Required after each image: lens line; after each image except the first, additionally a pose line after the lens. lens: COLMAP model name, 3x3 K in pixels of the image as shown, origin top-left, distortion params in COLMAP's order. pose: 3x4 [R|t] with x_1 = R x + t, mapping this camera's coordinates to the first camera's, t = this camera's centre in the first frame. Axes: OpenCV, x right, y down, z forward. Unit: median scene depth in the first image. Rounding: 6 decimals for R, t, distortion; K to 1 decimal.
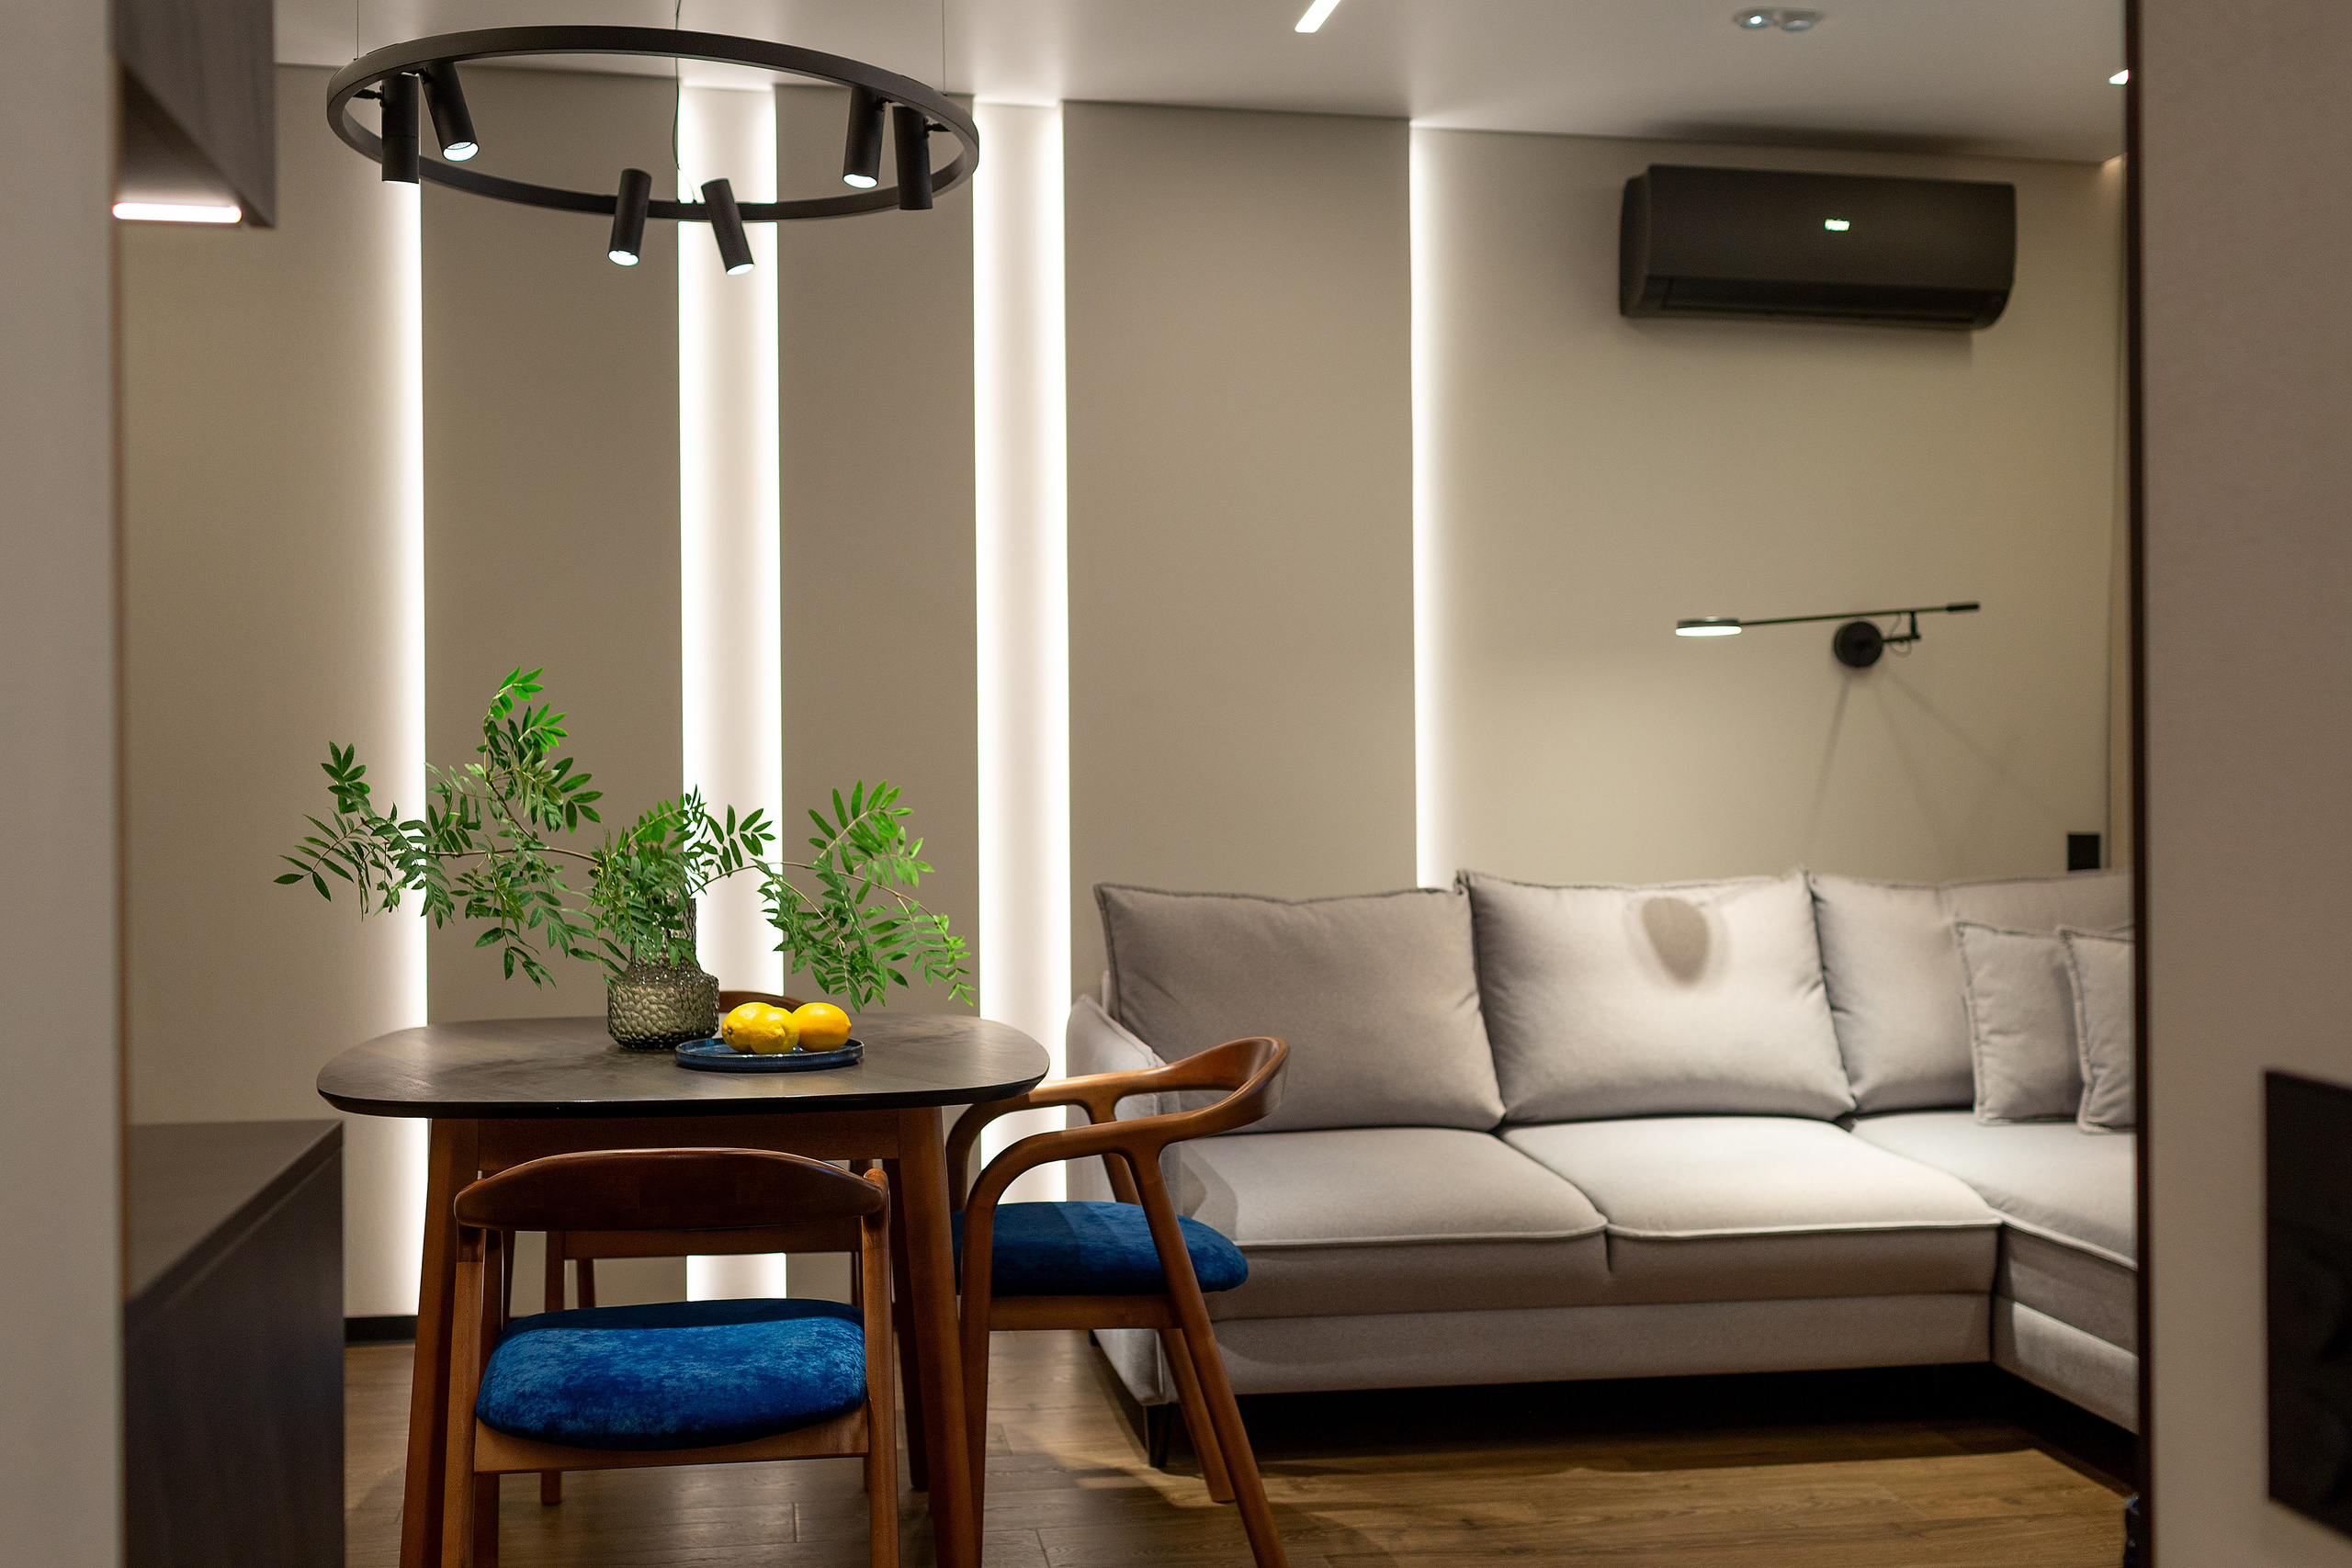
lens RADIAL K [[1932.1, 0, 1184.0], [0, 1932.1, 831.5], [0, 0, 1]] dist [0.006384, 0.002048]
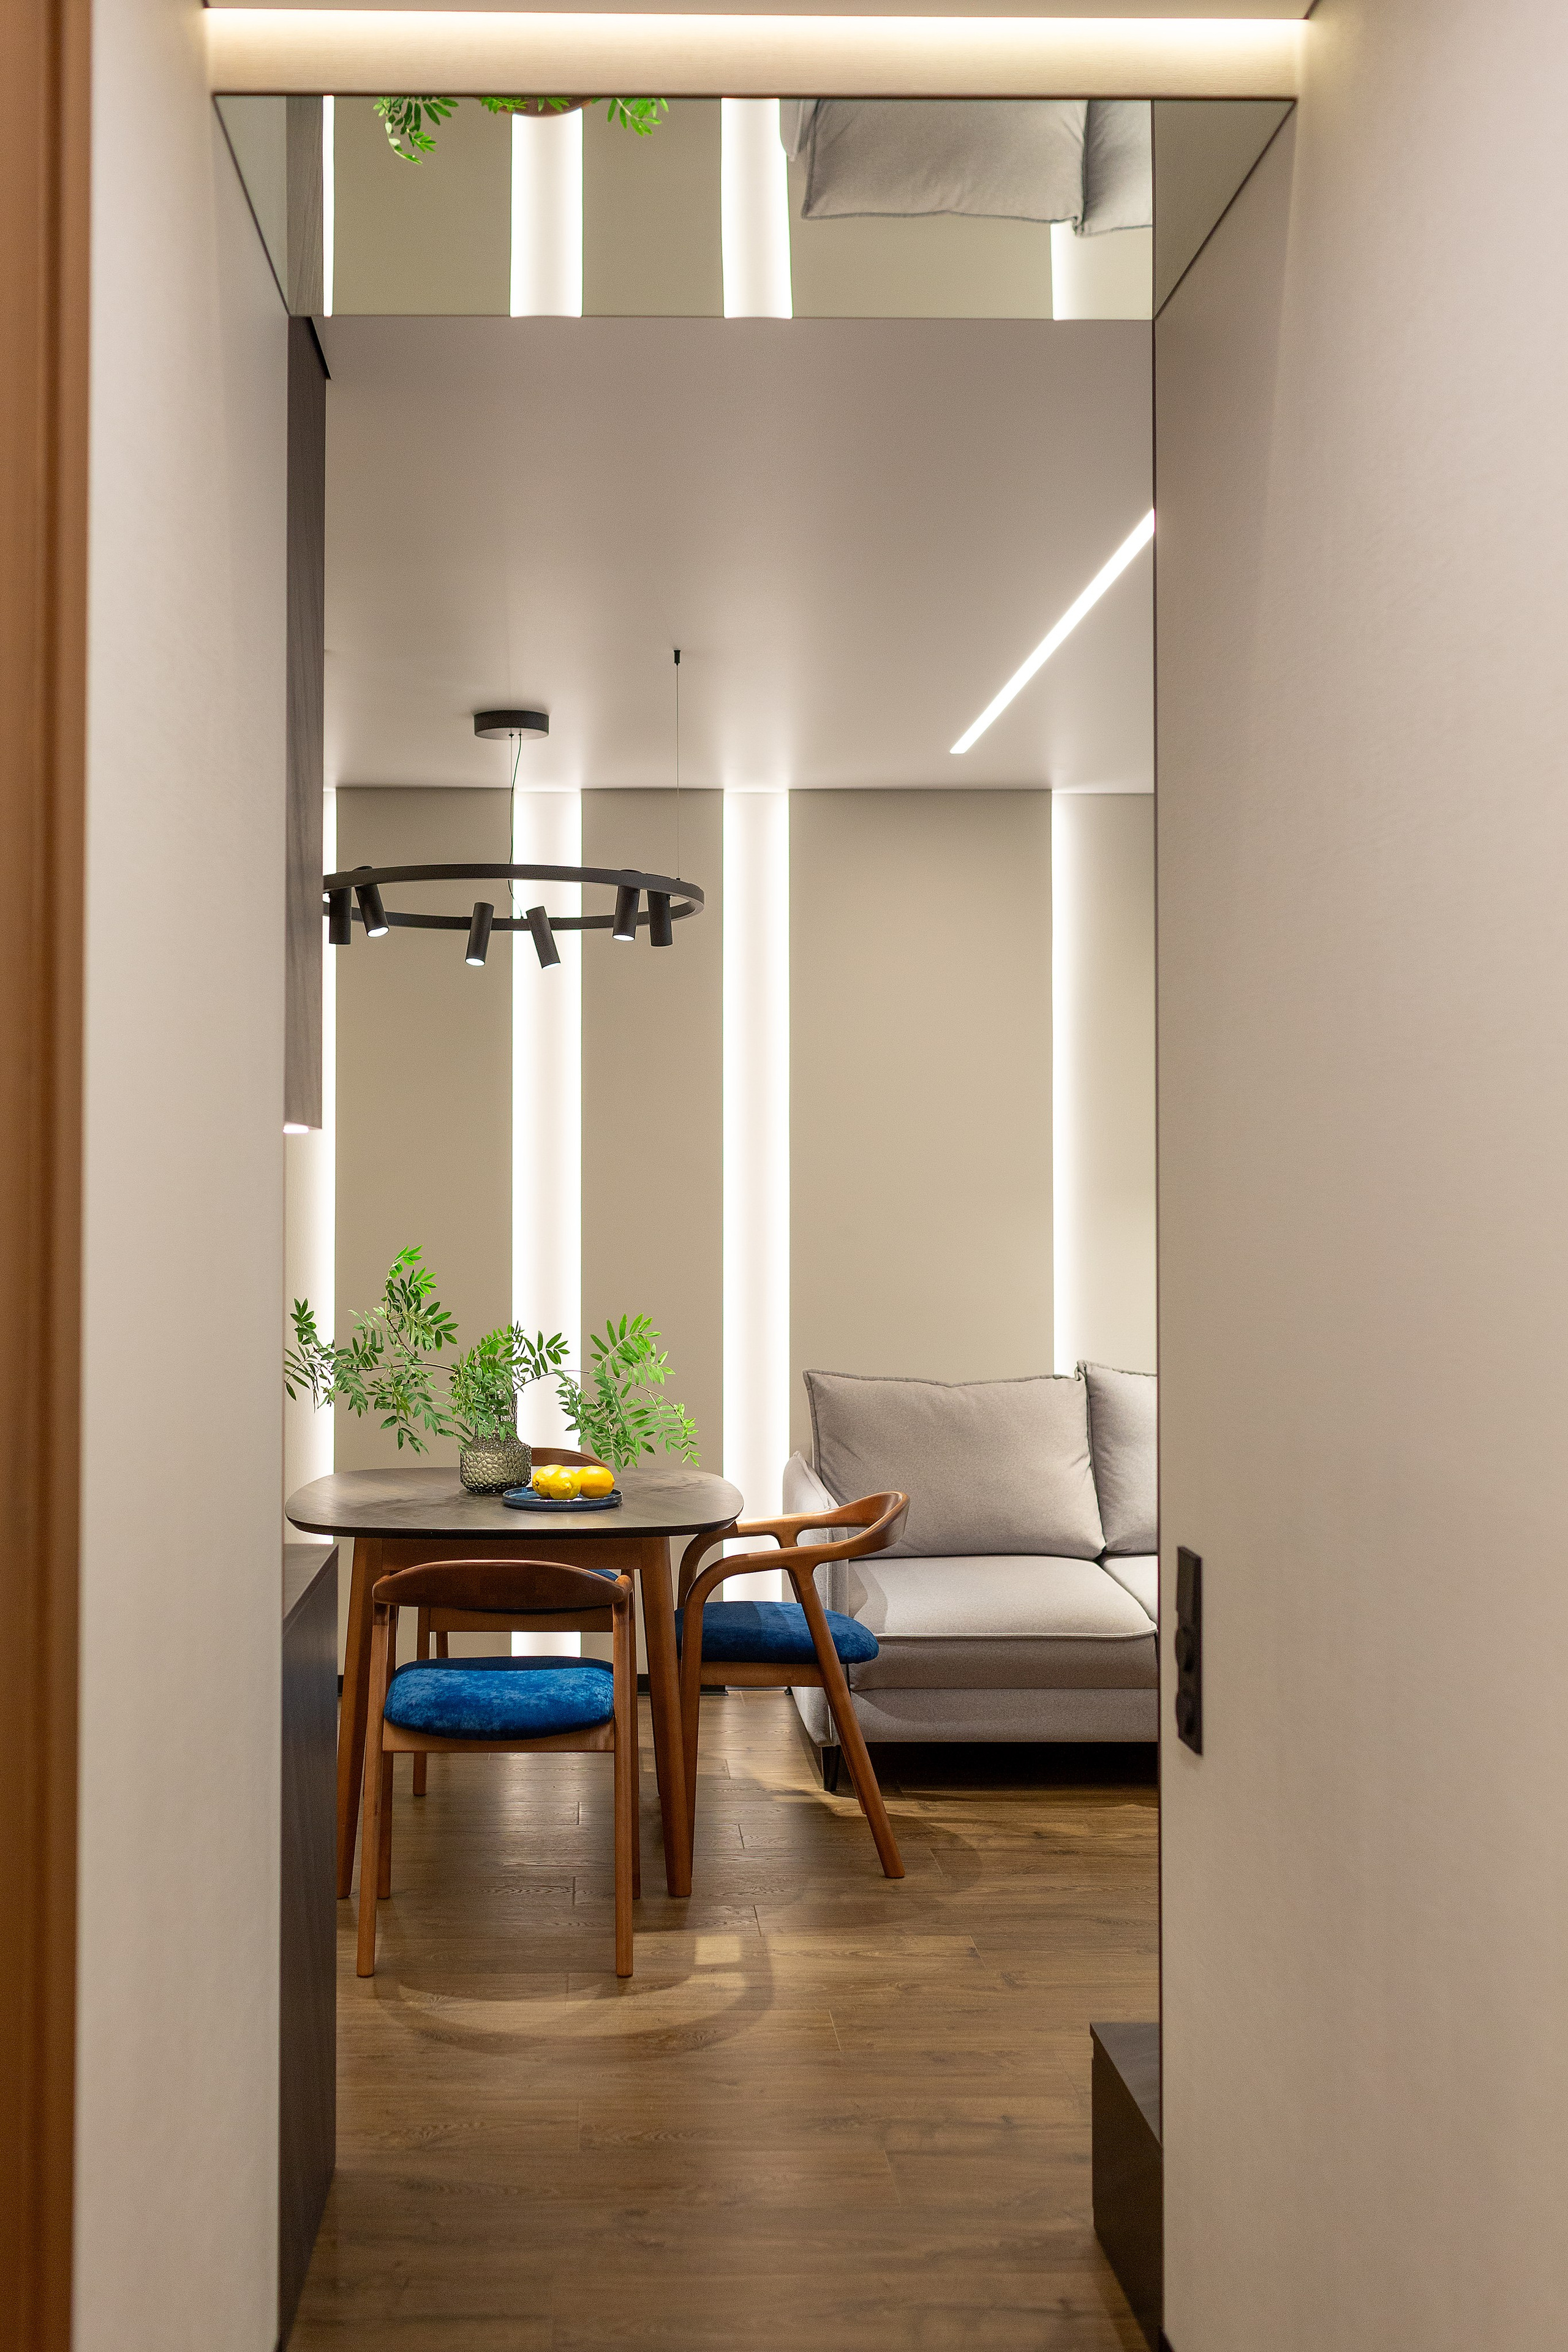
lens RADIAL K [[1932.3, 0, 784.0], [0, 1932.3, 1176.0], [0, 0, 1]] dist [0.006384, 0.002048]
pose [[0.993108, 0.001915, -0.117187, 0.133409], [-0.005863, 0.999427, -0.033350, -0.086550], [0.117056, 0.033807, 0.992550, -0.488719]]
